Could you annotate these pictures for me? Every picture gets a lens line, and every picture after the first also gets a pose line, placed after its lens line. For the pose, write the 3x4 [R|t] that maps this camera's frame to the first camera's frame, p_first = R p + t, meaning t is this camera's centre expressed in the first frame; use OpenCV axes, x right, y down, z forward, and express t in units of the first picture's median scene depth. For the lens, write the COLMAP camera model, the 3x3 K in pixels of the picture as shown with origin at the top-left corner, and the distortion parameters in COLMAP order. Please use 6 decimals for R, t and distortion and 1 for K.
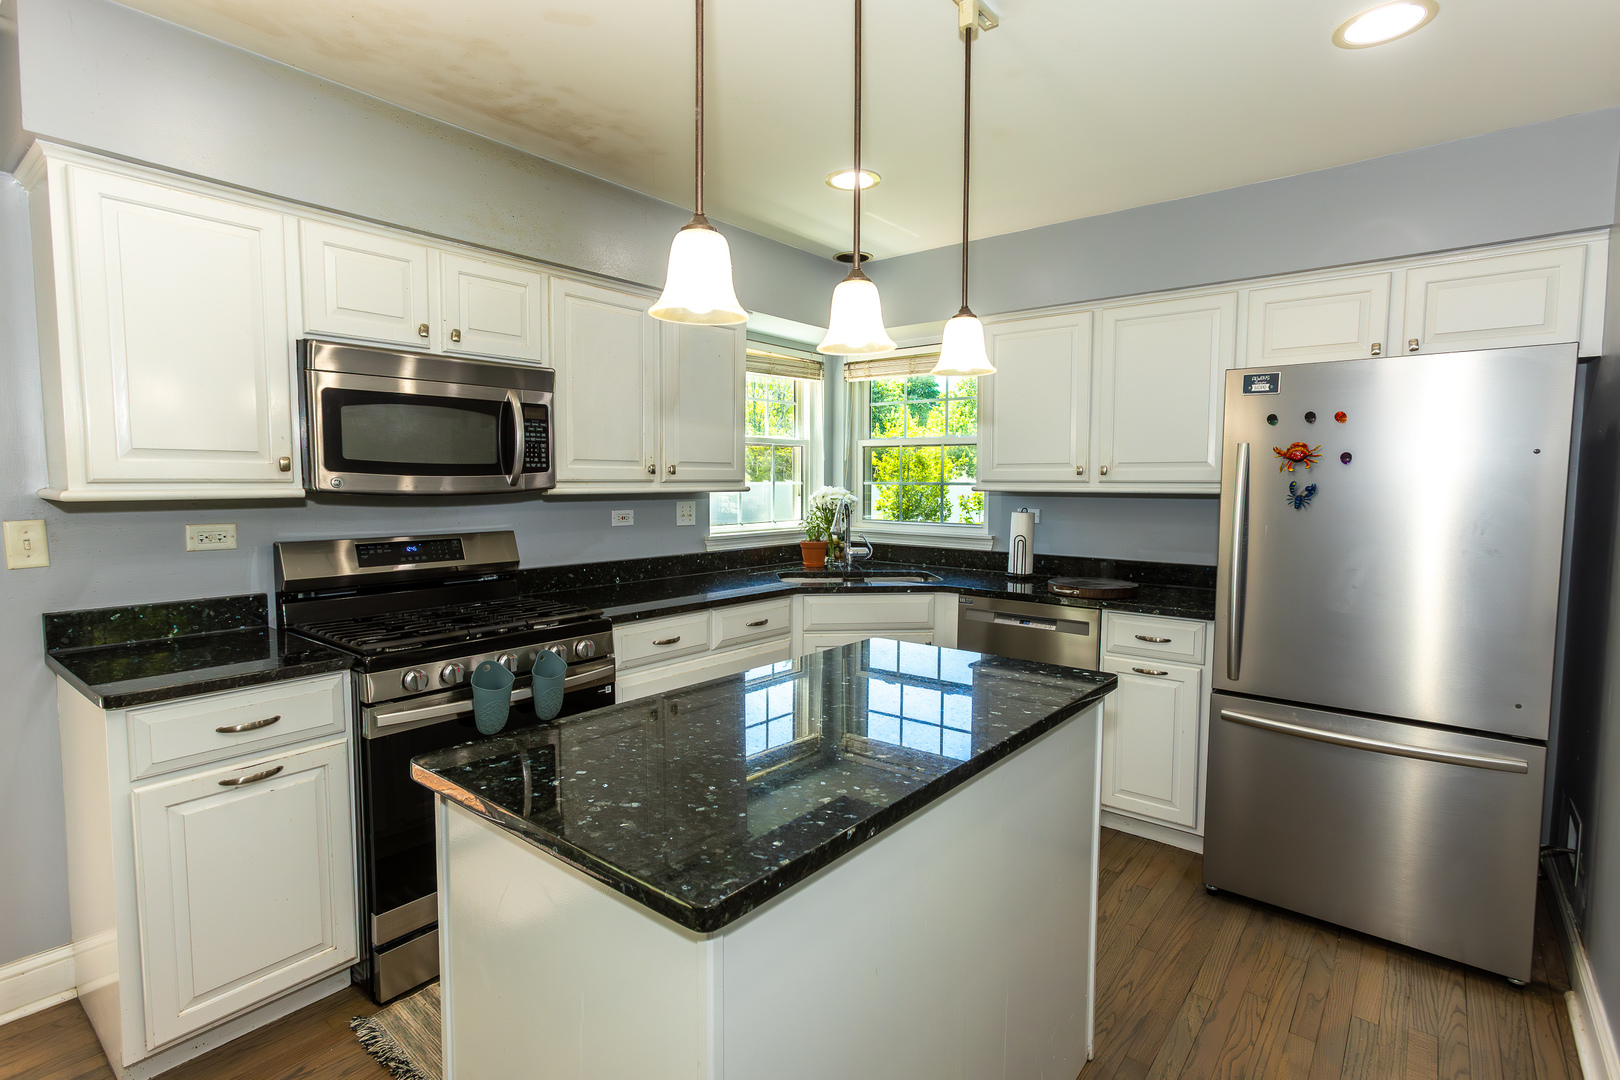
lens RADIAL K [[783.9, 0, 810.5], [0, 783.9, 534.1], [0, 0, 1]] dist [0.000008, -0.000014]
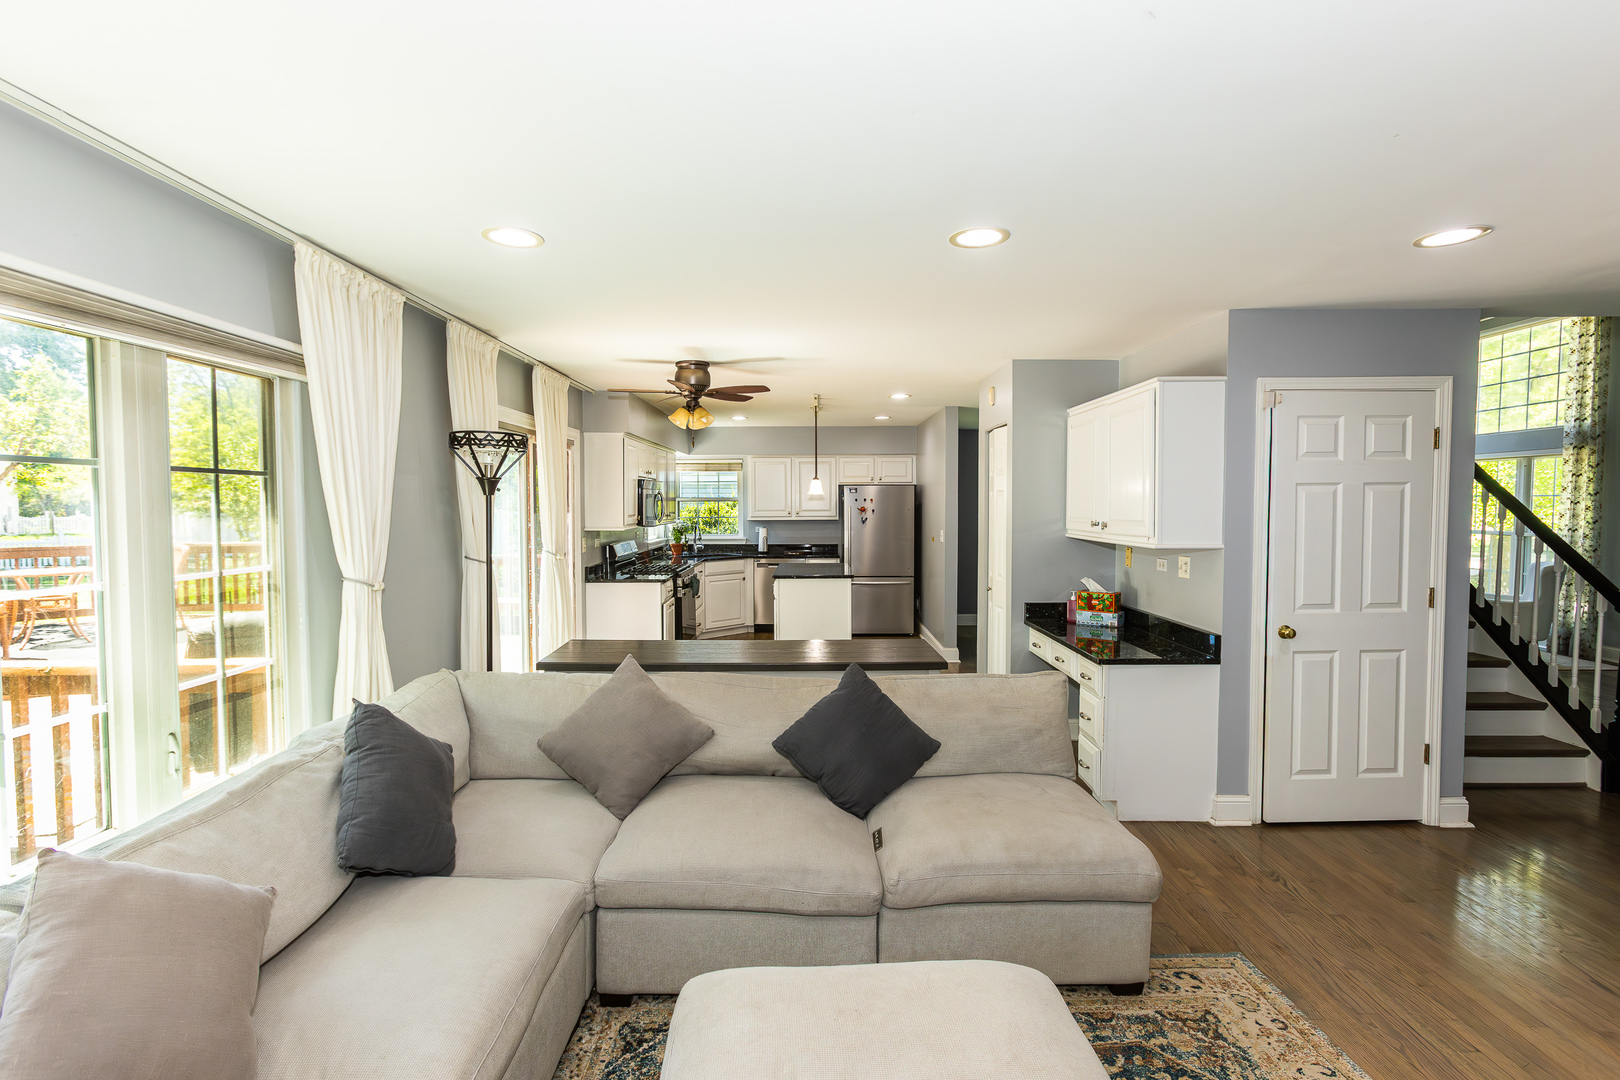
lens RADIAL K [[714.2, 0, 798.0], [0, 714.2, 539.5], [0, 0, 1]] dist [-0.023341, 0.017835]
pose [[0.786190, -0.038694, 0.616772, -1.271237], [0.051290, 0.998680, -0.002724, 0.025911], [-0.615852, 0.033776, 0.787137, -1.097365]]
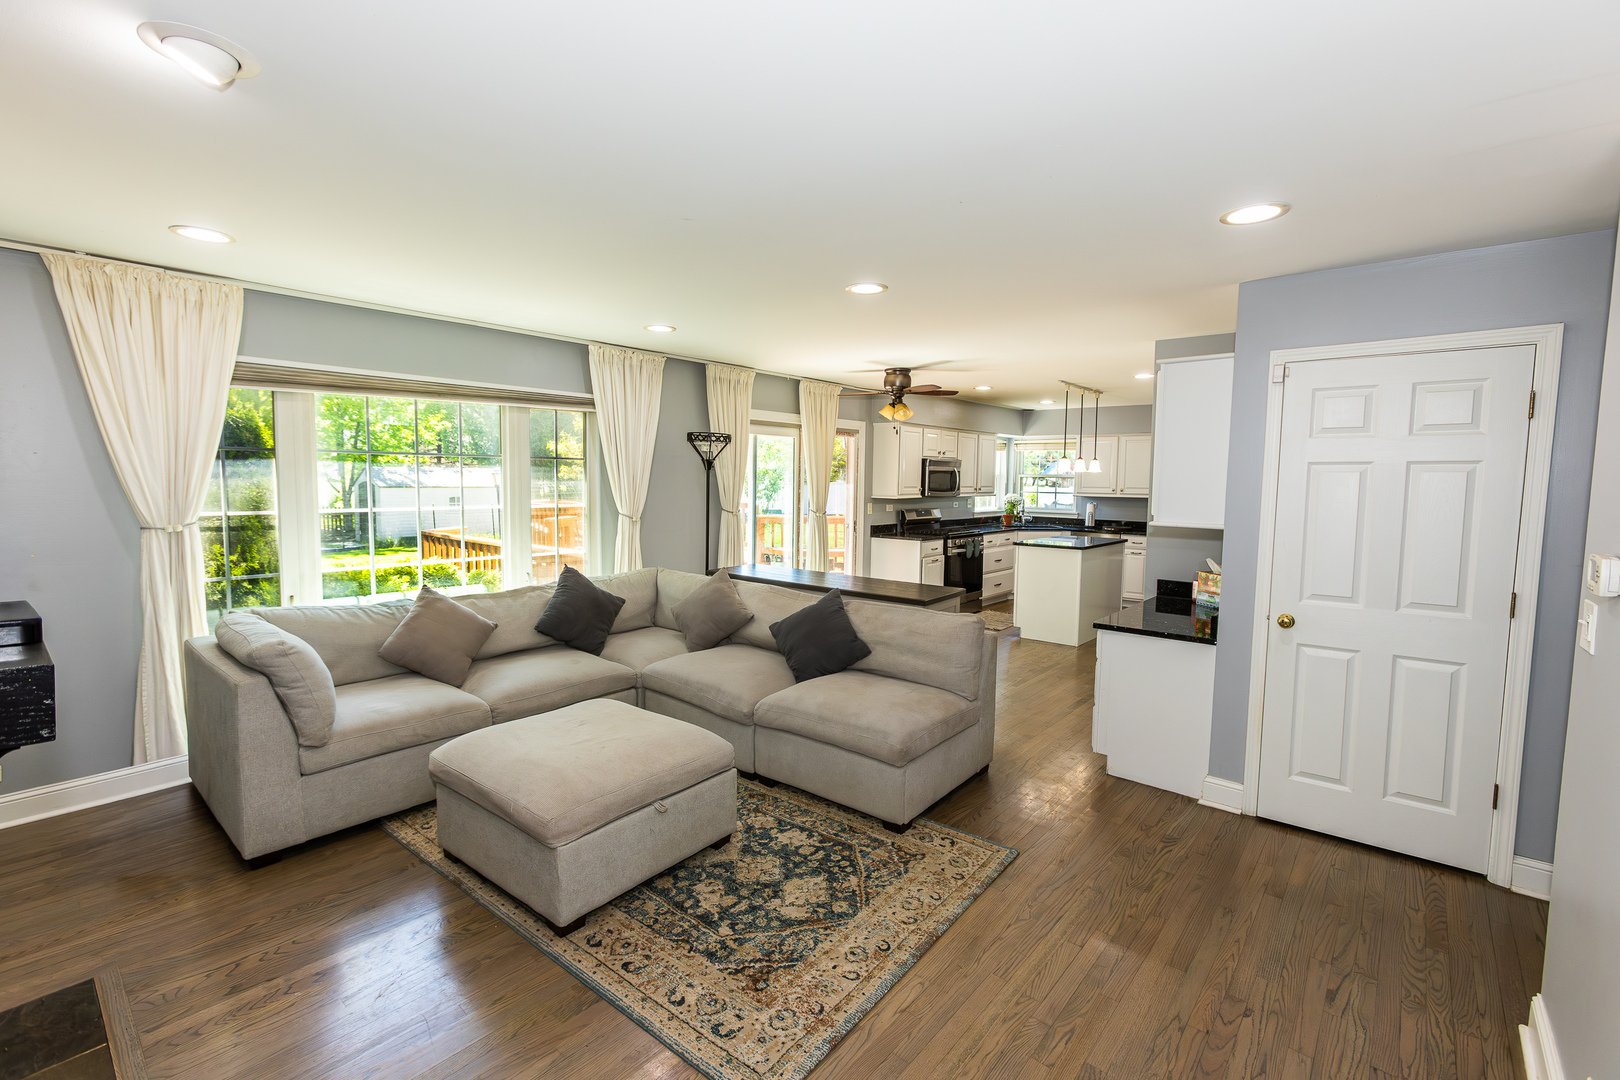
lens RADIAL K [[700.4, 0, 844.7], [0, 700.4, 537.4], [0, 0, 1]] dist [0.003469, 0.000094]
pose [[0.999971, 0.006069, 0.004572, -0.692133], [-0.006132, 0.999885, 0.013855, 0.069469], [-0.004487, -0.013882, 0.999894, -1.674662]]
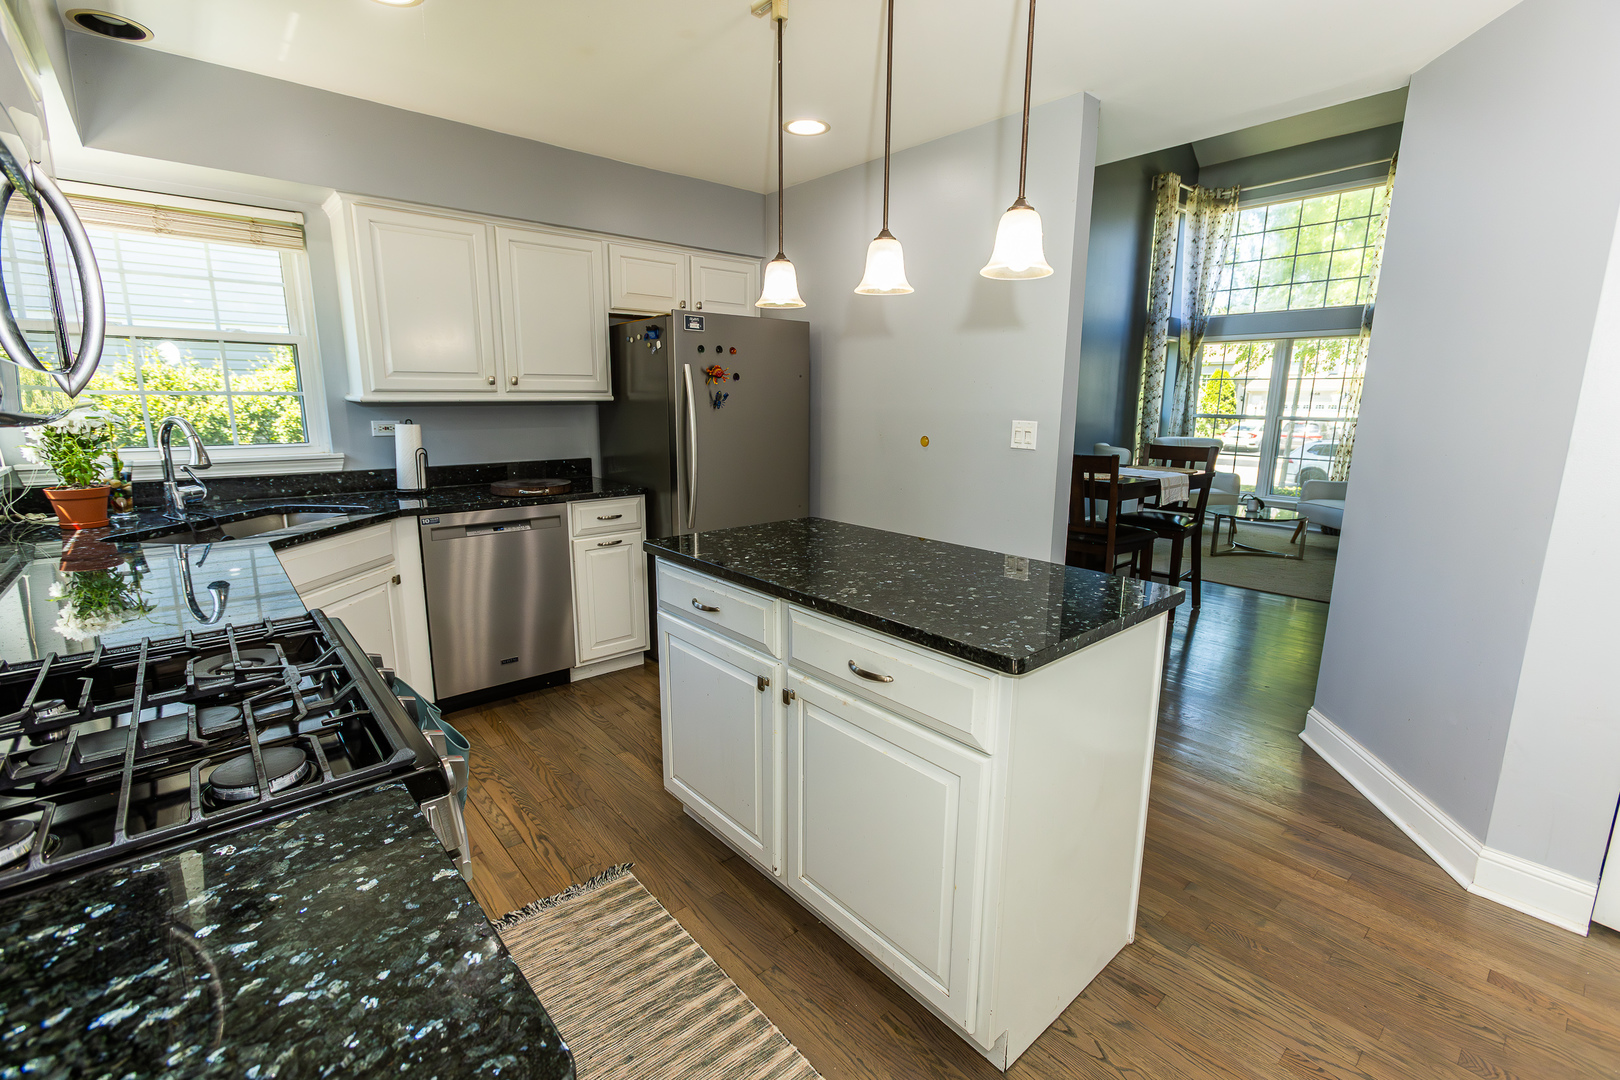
lens RADIAL K [[714.2, 0, 798.0], [0, 714.2, 539.5], [0, 0, 1]] dist [-0.023341, 0.017835]
pose [[0.181496, -0.197753, 0.963303, -0.558404], [0.063481, 0.979885, 0.189196, -0.026462], [-0.981341, 0.026813, 0.190399, 0.424900]]
